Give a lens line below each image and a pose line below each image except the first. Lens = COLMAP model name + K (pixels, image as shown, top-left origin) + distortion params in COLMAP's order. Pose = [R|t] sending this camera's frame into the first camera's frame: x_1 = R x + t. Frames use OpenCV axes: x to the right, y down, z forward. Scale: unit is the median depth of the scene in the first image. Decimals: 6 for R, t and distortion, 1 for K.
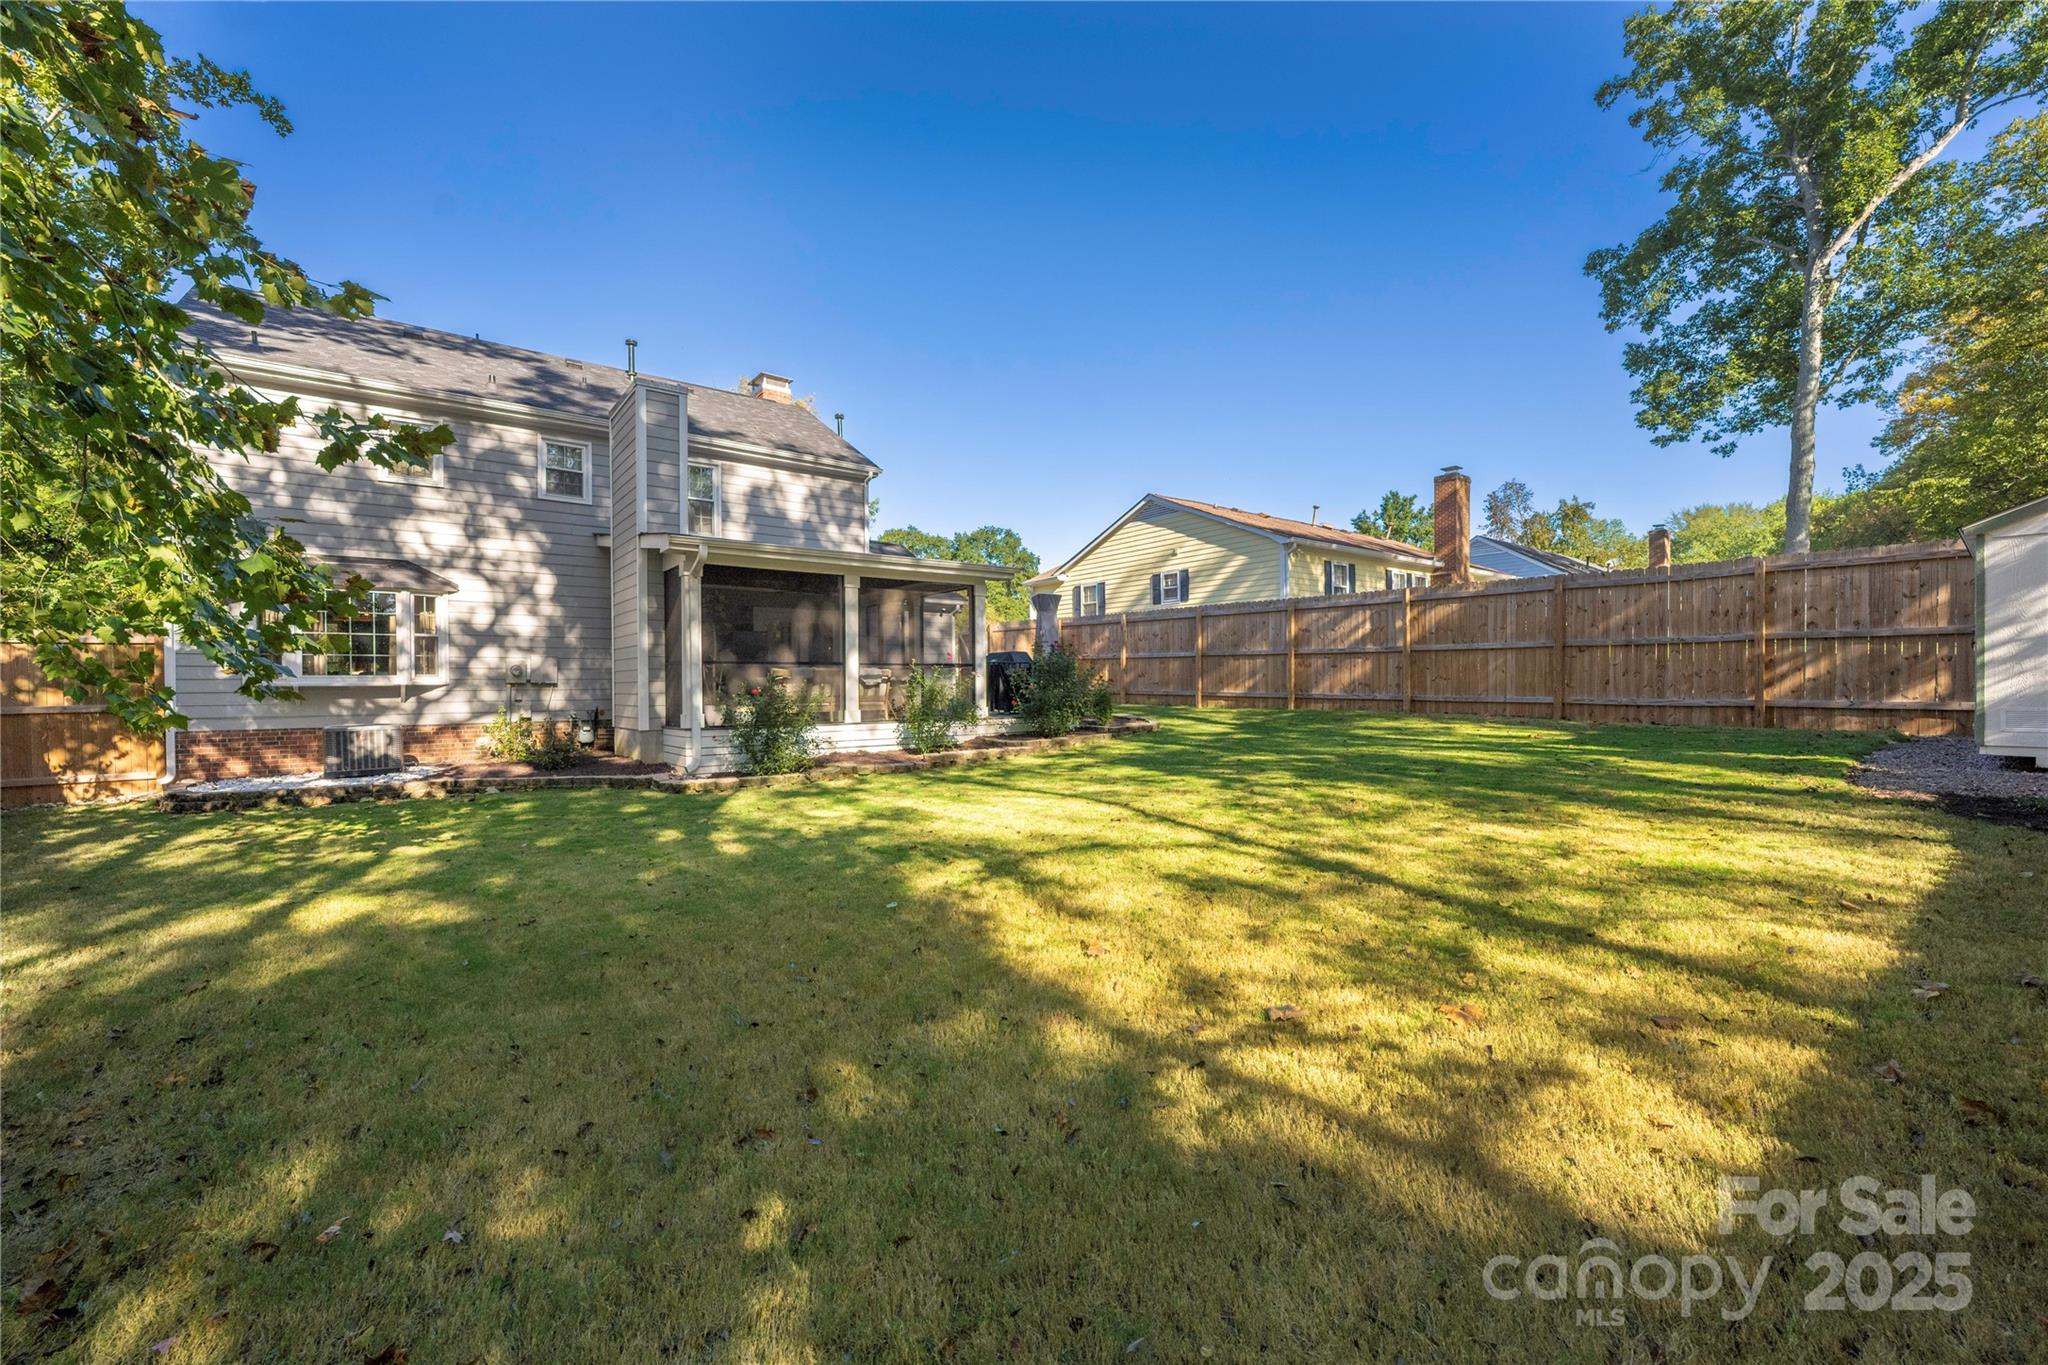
lens RADIAL K [[815.7, 0, 1024.0], [0, 815.7, 682.5], [0, 0, 1]] dist [-0.003546, -0.000090]
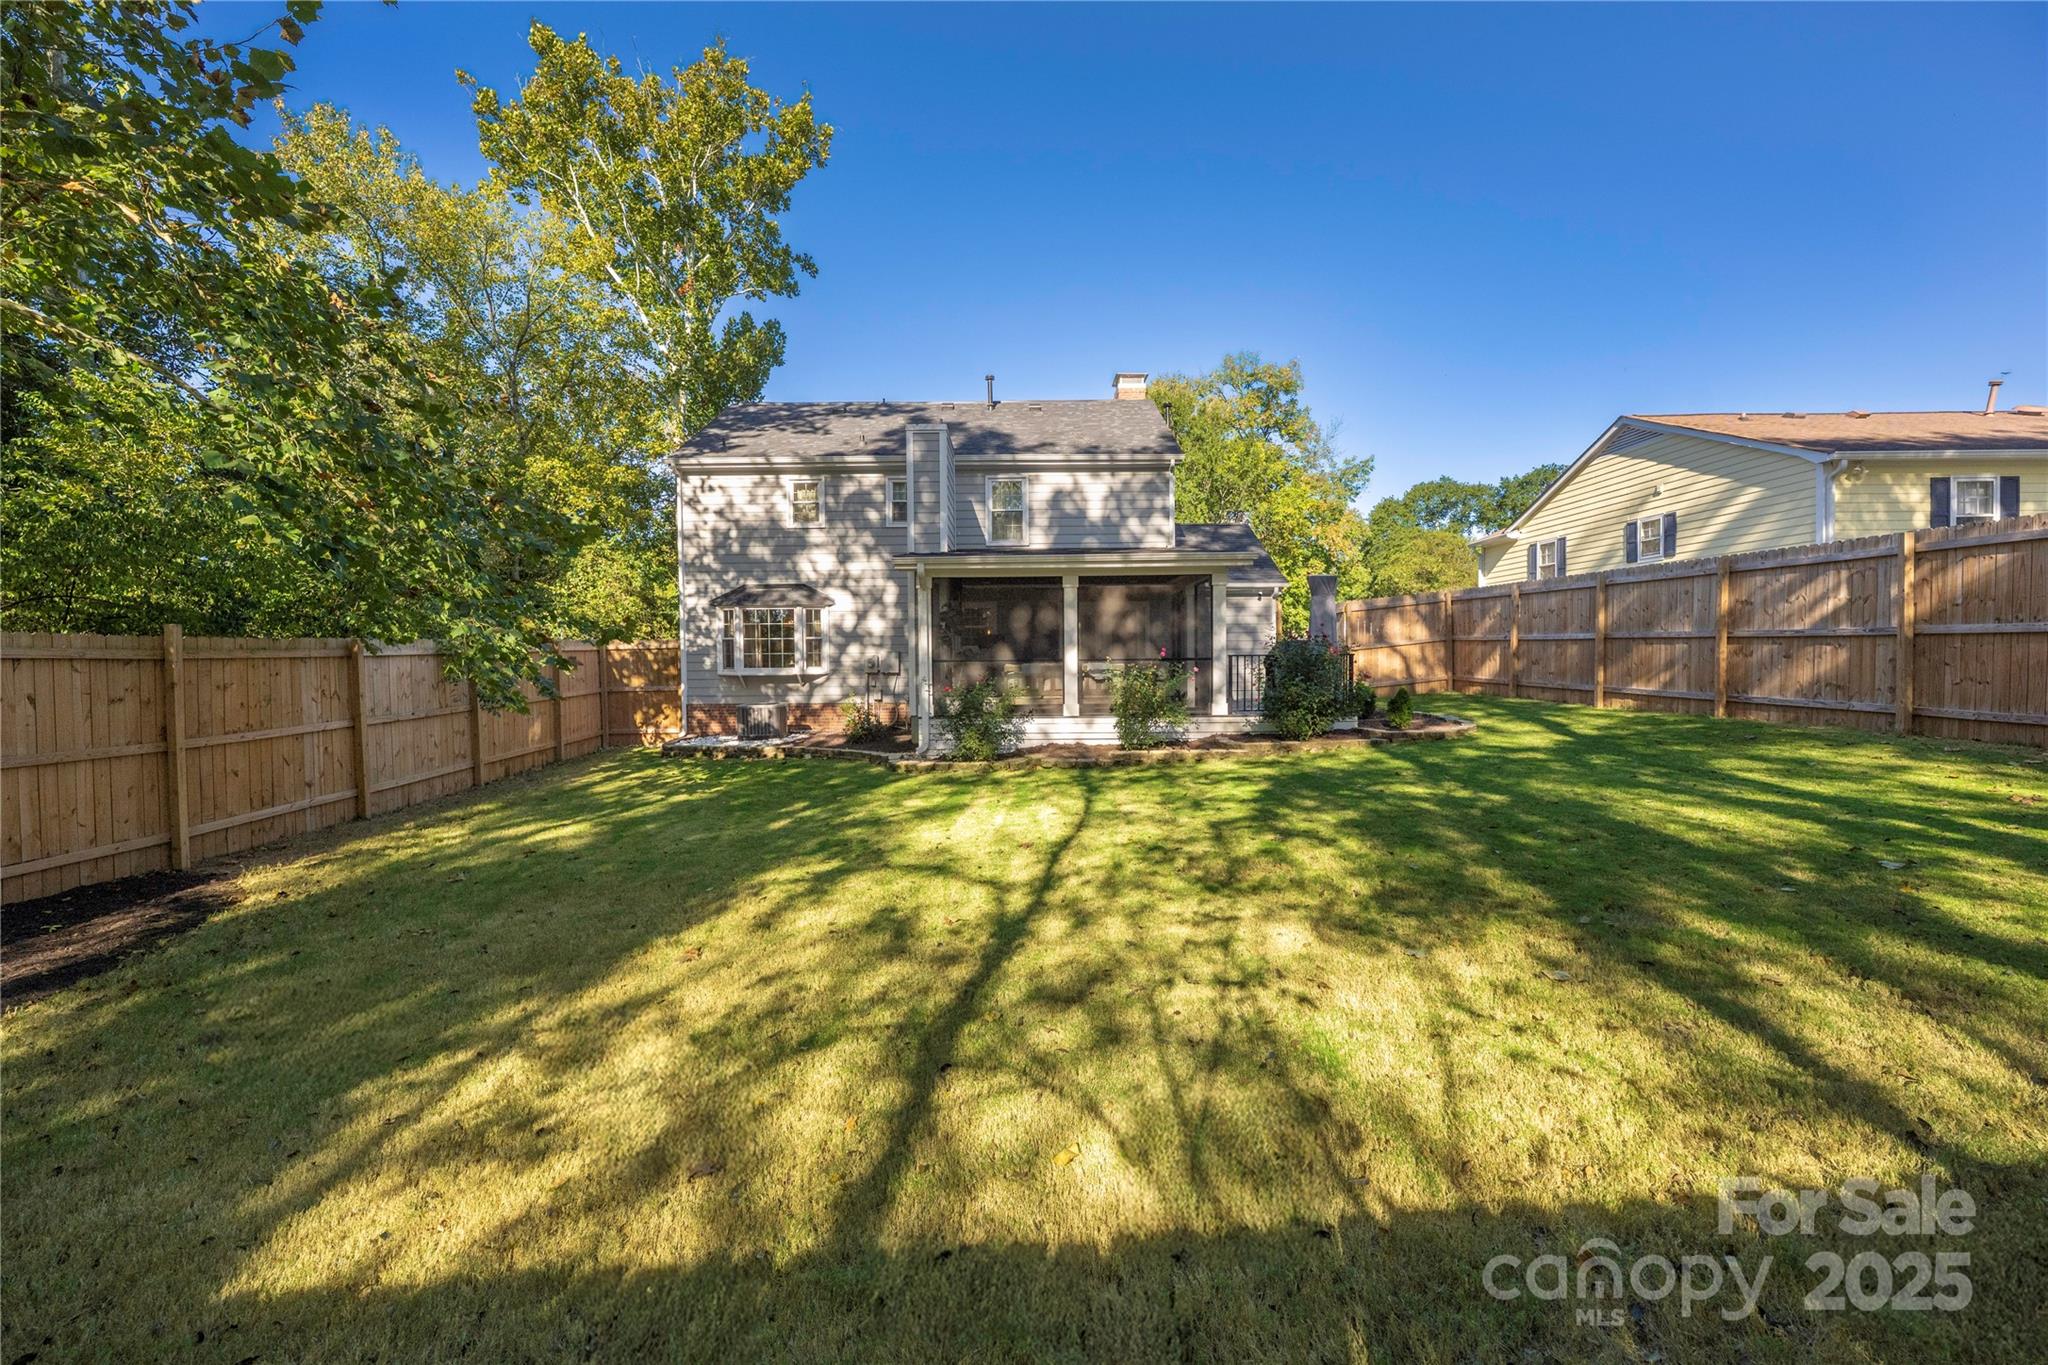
lens RADIAL K [[825.2, 0, 1023.1], [0, 825.2, 655.5], [0, 0, 1]] dist [-0.004095, -0.000070]
pose [[0.788818, 0.001067, -0.614626, 0.371667], [0.002683, 0.999983, 0.005178, -0.031687], [0.614621, -0.005734, 0.788801, 0.120091]]
